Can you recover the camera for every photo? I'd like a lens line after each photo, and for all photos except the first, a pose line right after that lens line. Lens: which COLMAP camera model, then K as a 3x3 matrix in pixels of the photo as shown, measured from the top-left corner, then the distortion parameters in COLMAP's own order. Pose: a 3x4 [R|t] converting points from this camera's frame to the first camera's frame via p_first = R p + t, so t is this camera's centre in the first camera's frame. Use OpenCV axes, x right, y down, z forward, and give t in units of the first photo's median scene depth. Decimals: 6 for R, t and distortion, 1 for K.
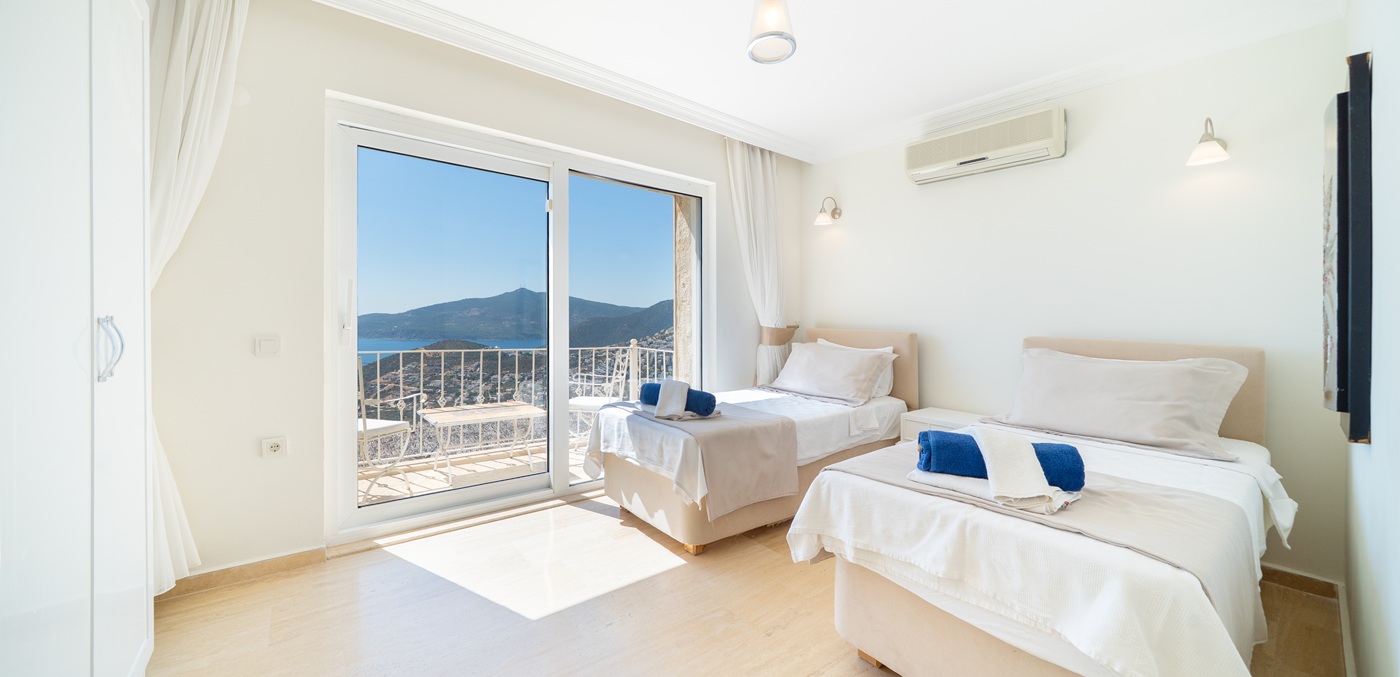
lens RADIAL K [[492.5, 0, 689.7], [0, 492.5, 336.6], [0, 0, 1]] dist [0.000411, 0.000041]
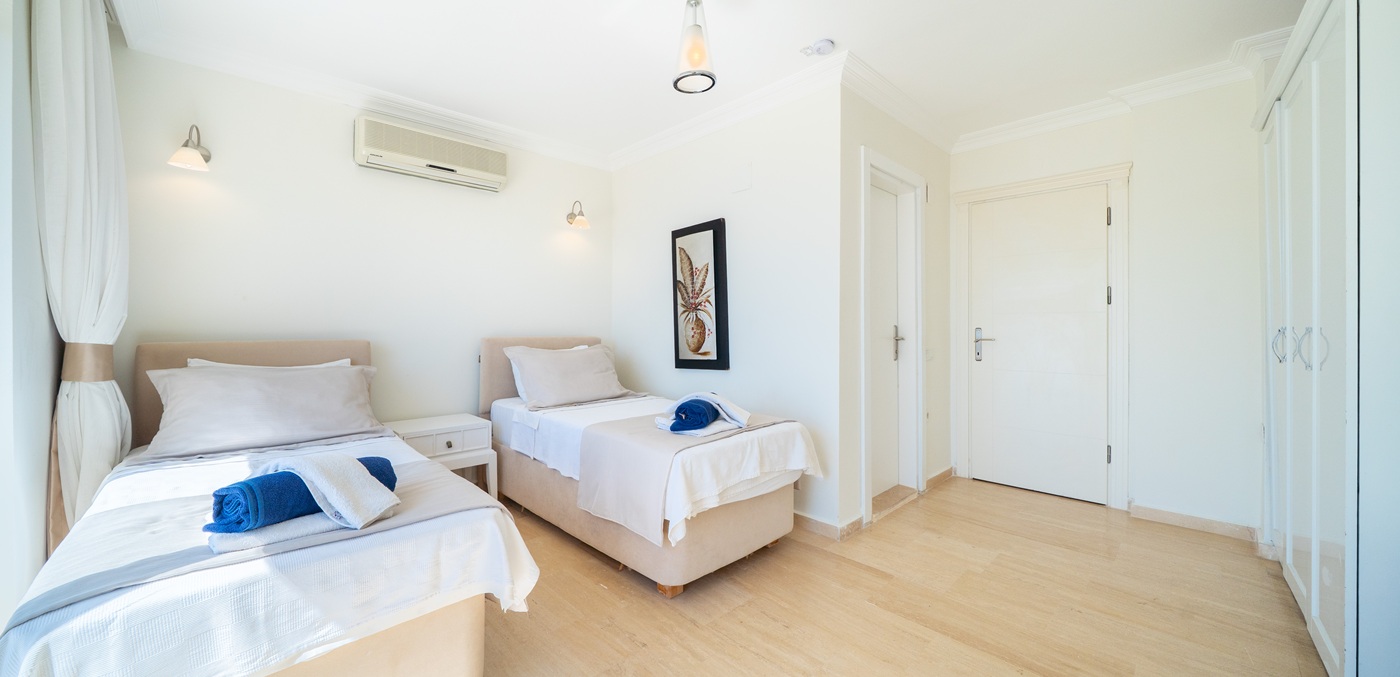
lens RADIAL K [[492.5, 0, 689.7], [0, 492.5, 336.6], [0, 0, 1]] dist [0.000411, 0.000041]
pose [[-0.091325, -0.037066, 0.995131, -0.512230], [0.040586, 0.998338, 0.040910, -0.031219], [-0.994994, 0.044124, -0.089669, 0.614739]]
